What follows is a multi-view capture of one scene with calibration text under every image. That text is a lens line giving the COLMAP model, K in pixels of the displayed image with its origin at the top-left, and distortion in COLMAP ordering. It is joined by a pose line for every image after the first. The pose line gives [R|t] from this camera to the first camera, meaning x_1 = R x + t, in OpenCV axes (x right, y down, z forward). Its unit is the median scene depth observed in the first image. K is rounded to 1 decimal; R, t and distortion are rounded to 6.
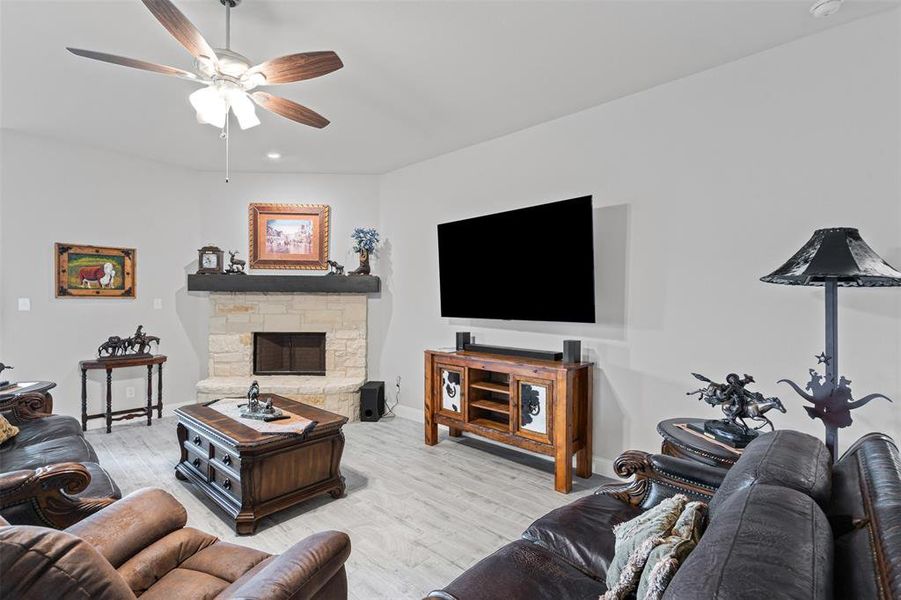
lens RADIAL K [[421.6, 0, 444.6], [0, 421.6, 300.2], [0, 0, 1]] dist [-0.003493, 0.000859]
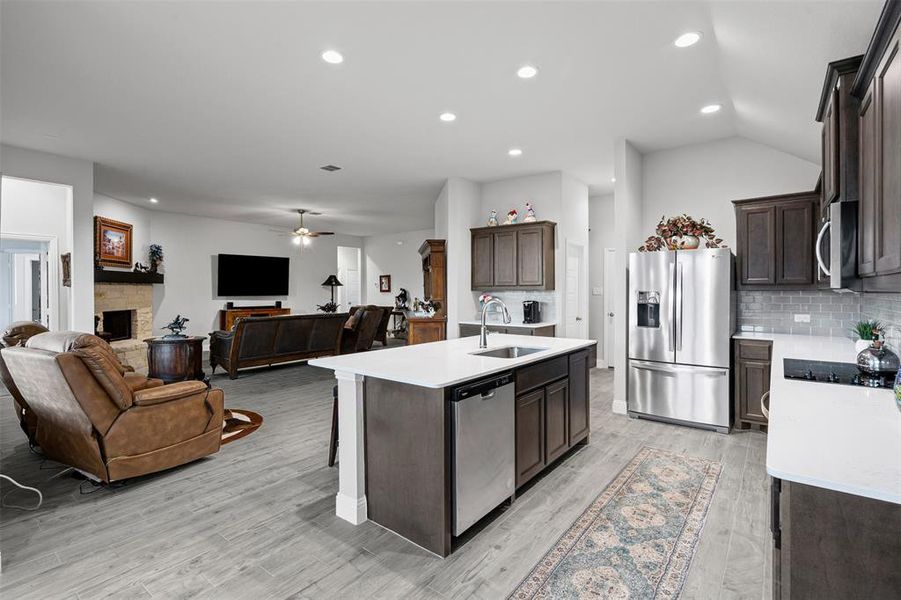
lens RADIAL K [[421.6, 0, 451.1], [0, 421.6, 289.7], [0, 0, 1]] dist [-0.003493, 0.000859]
pose [[-0.088154, -0.003077, 0.996102, -2.514971], [-0.002820, 0.999992, 0.002839, -0.003868], [-0.996103, -0.002559, -0.088162, -0.010773]]
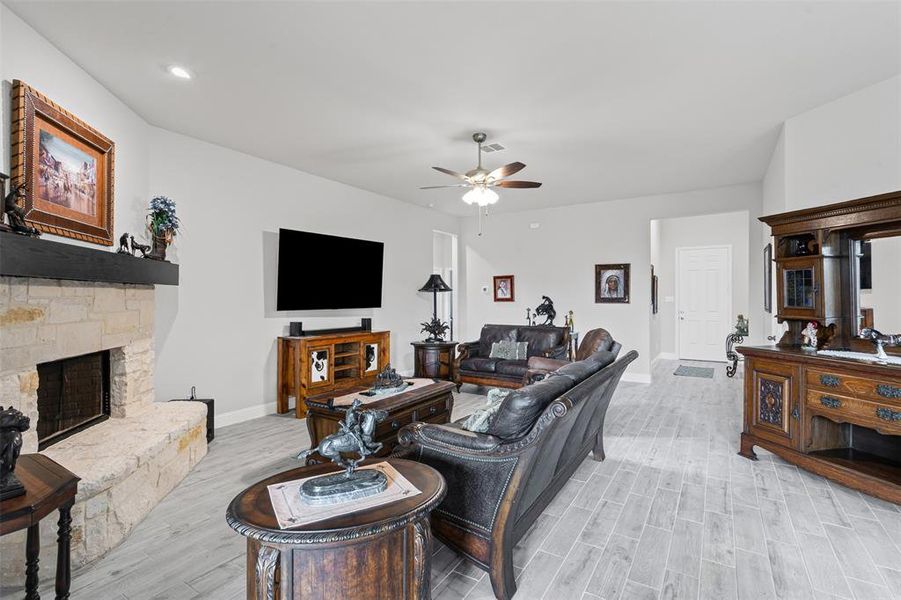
lens RADIAL K [[421.6, 0, 446.3], [0, 421.6, 296.0], [0, 0, 1]] dist [-0.003493, 0.000859]
pose [[-0.172771, -0.003963, 0.984954, -1.303876], [-0.007376, 0.999969, 0.002730, -0.006127], [-0.984934, -0.006793, -0.172794, 0.828227]]
